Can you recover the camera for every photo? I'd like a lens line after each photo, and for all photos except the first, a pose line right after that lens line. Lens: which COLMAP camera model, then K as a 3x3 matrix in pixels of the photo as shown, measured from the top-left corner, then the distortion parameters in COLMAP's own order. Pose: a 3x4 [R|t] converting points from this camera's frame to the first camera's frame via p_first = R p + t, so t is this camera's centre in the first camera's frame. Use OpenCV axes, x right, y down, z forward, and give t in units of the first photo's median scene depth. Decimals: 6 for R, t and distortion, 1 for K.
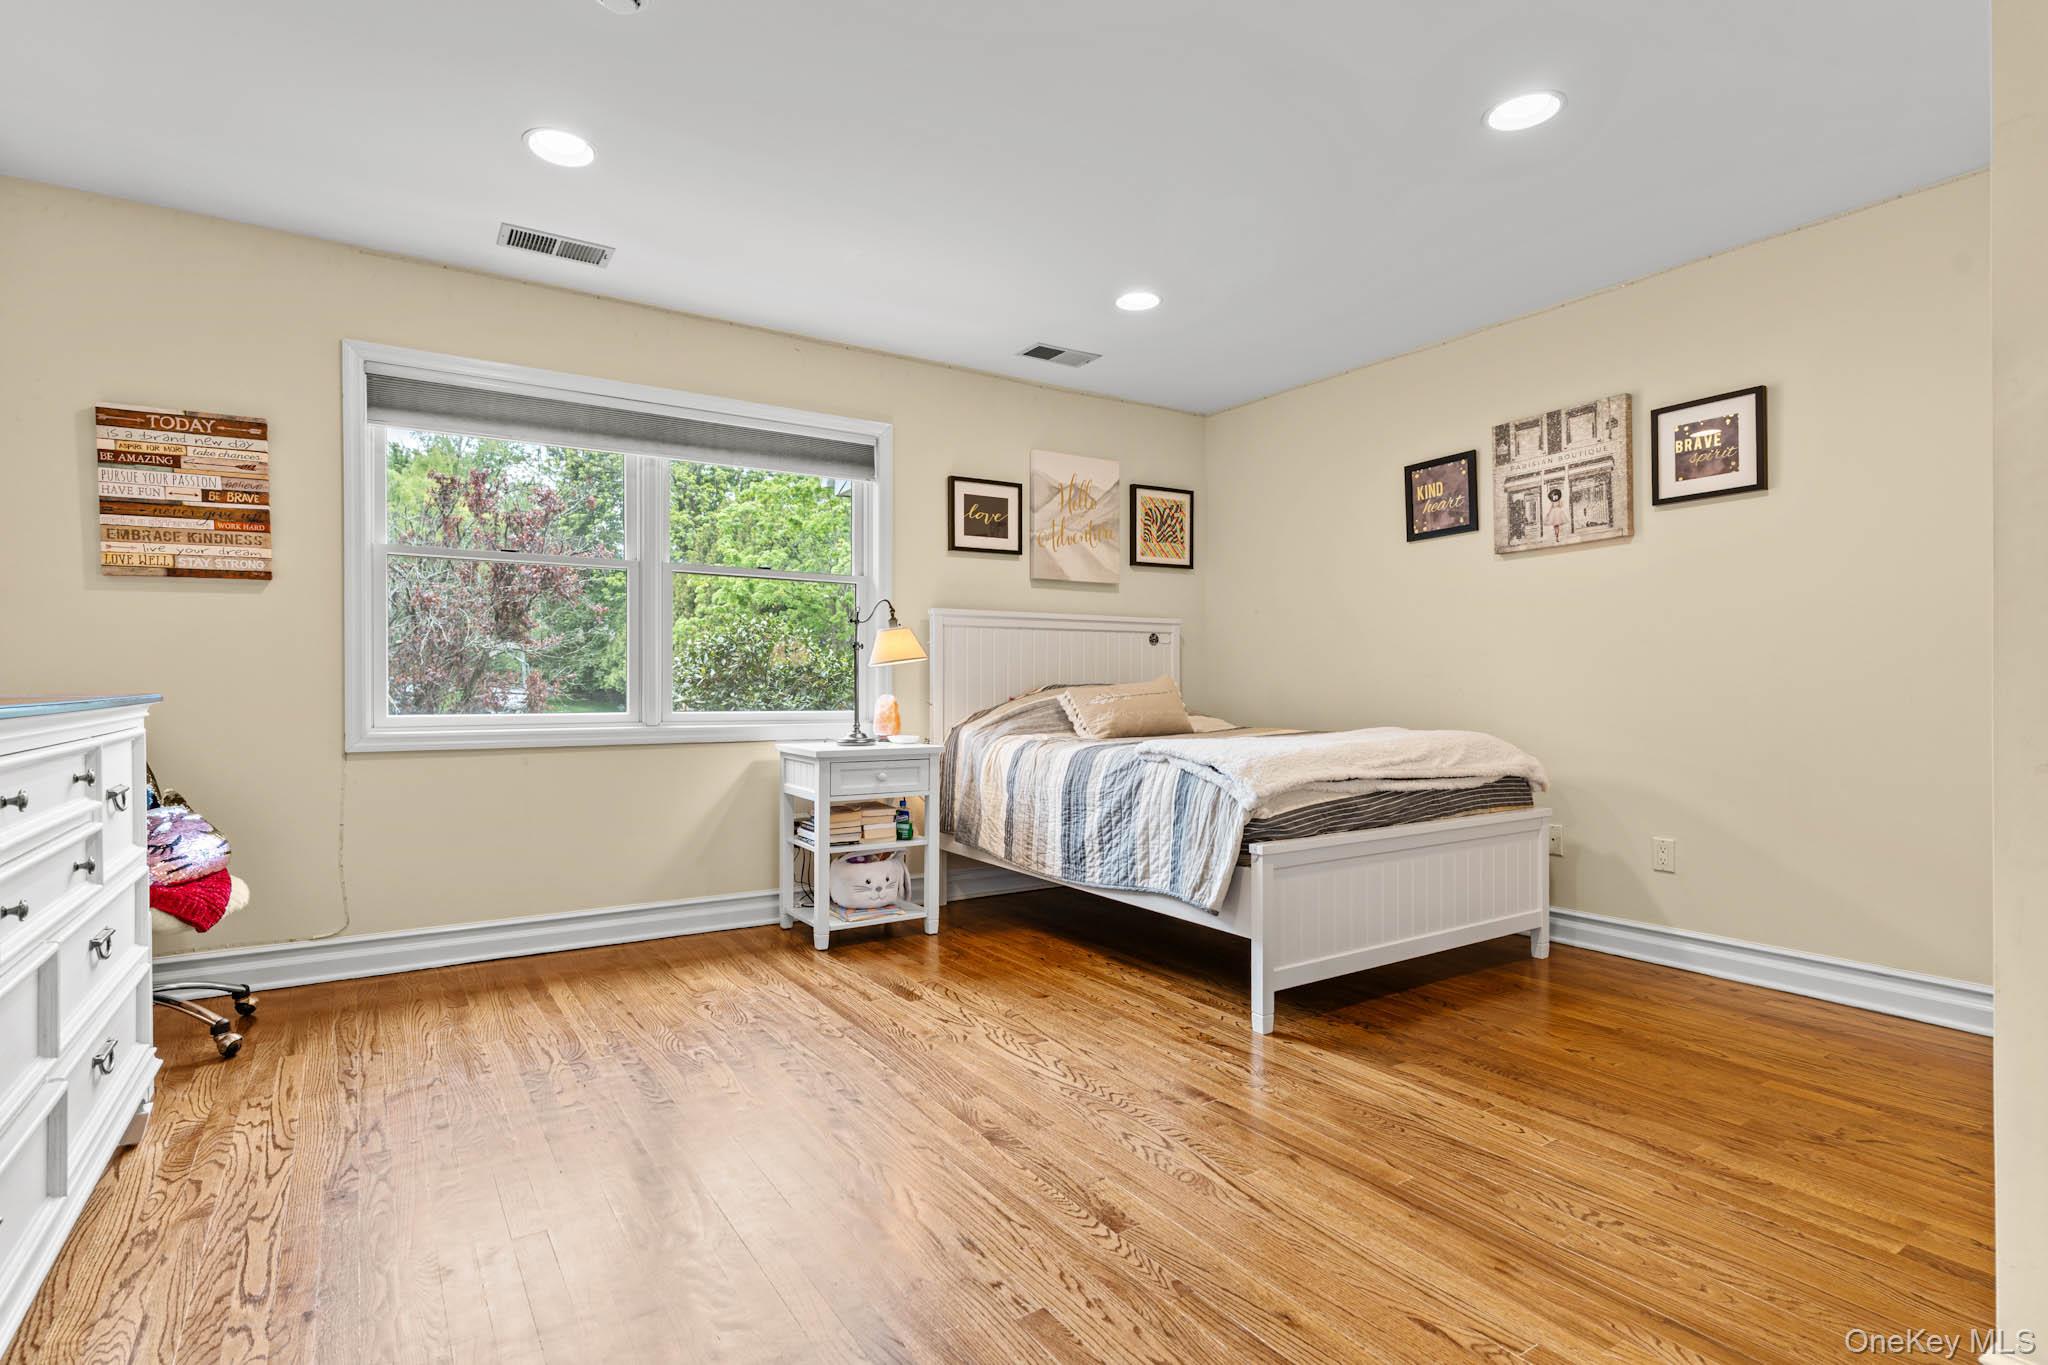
lens RADIAL K [[978.7, 0, 1004.4], [0, 978.7, 691.4], [0, 0, 1]] dist [-0.000950, -0.000077]
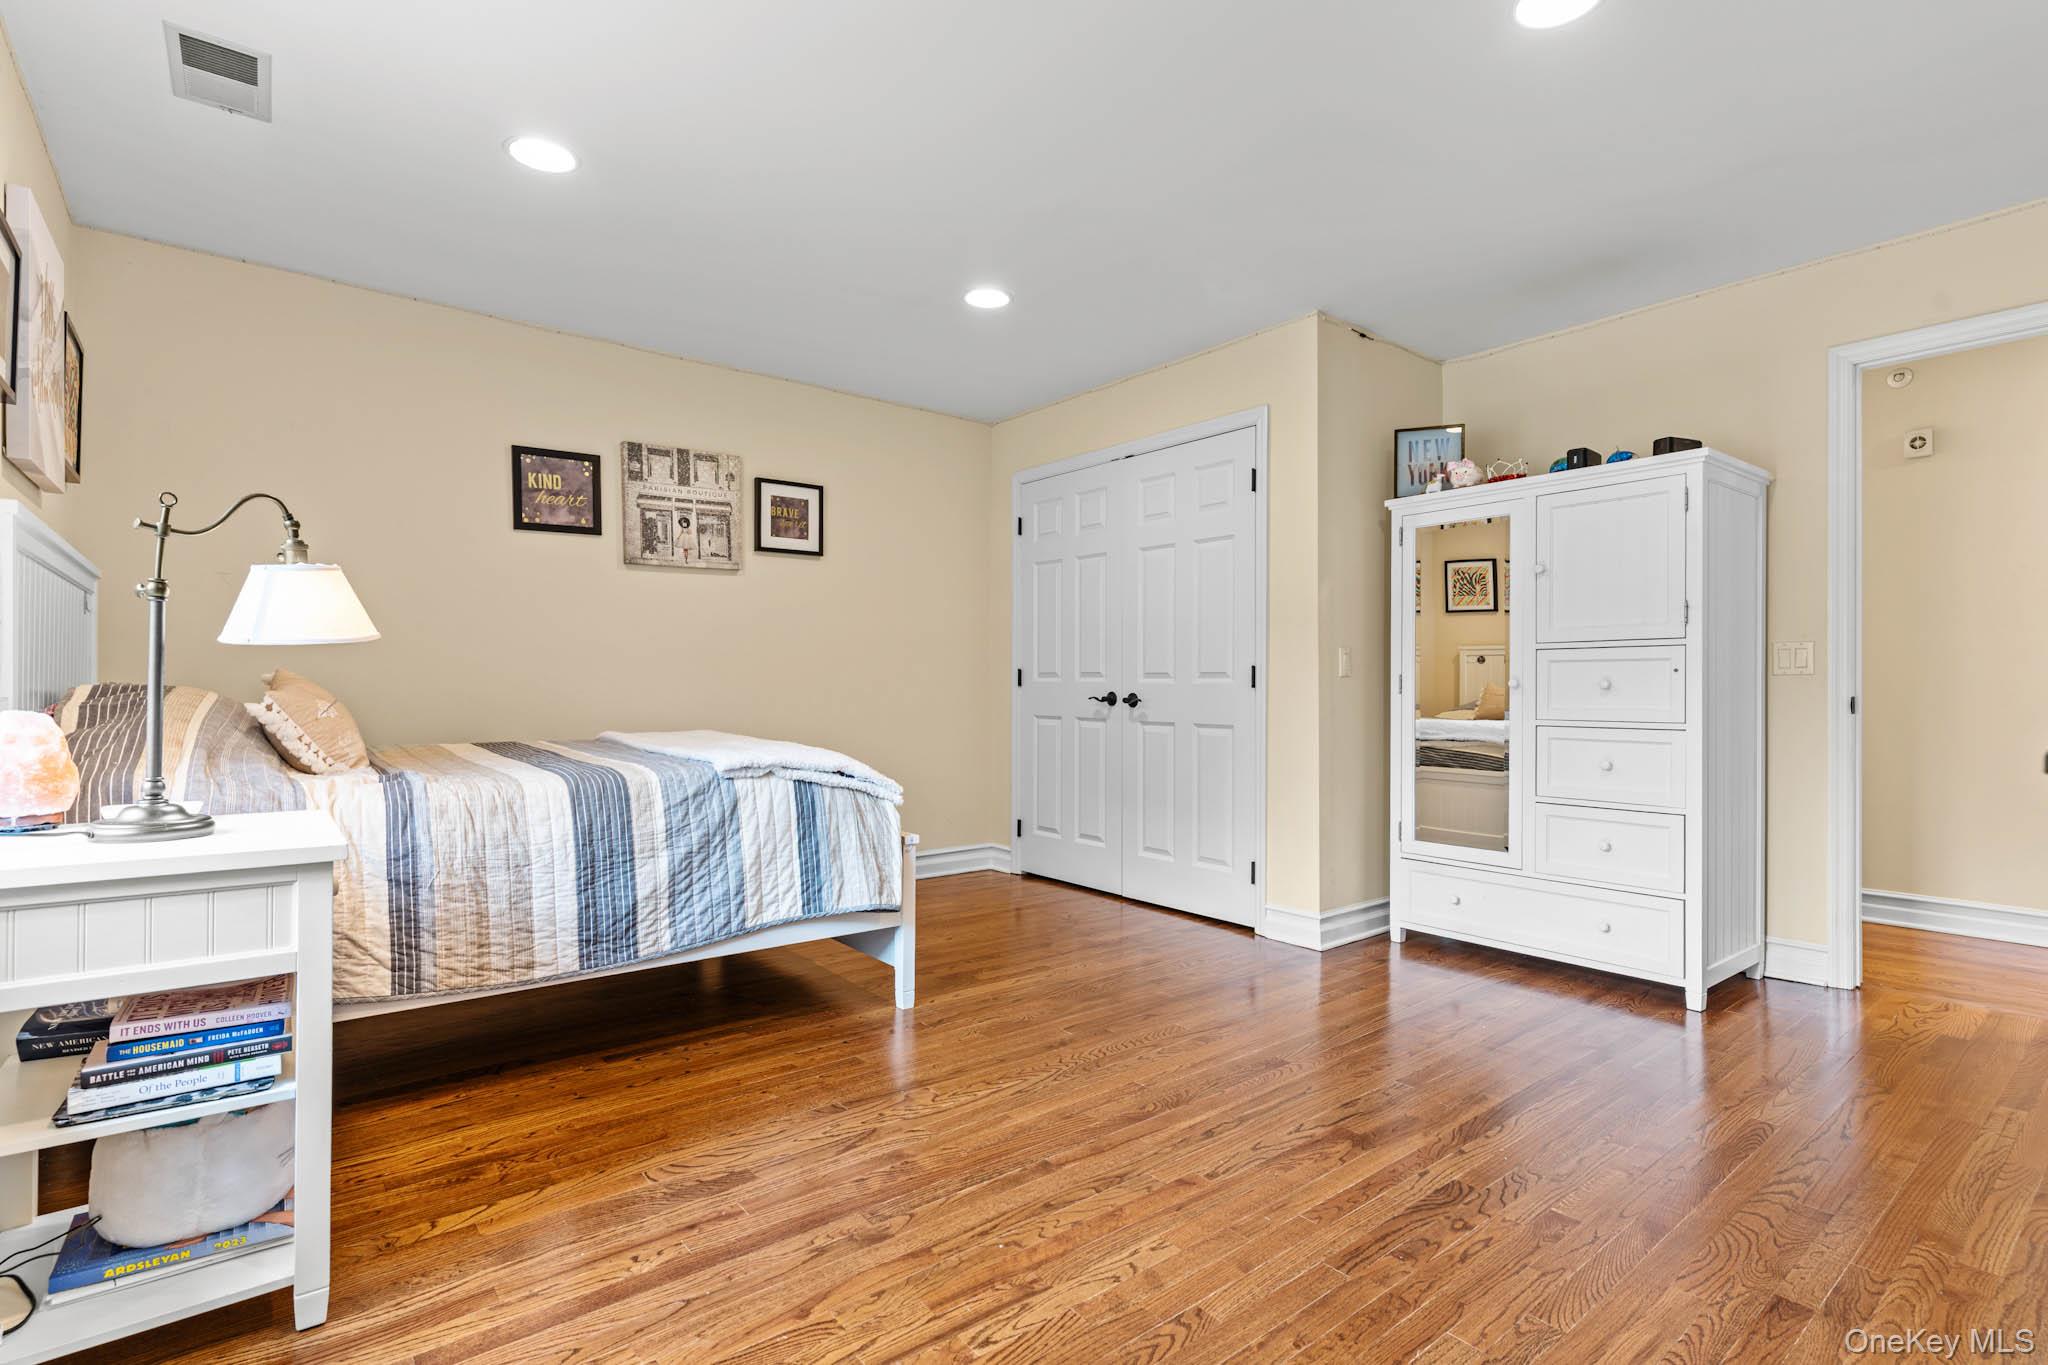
lens RADIAL K [[978.7, 0, 1004.4], [0, 978.7, 691.4], [0, 0, 1]] dist [-0.000950, -0.000077]
pose [[-0.087974, -0.002968, 0.996118, -0.625570], [0.001632, 0.999994, 0.003124, -0.005474], [-0.996121, 0.001901, -0.087969, 0.740477]]
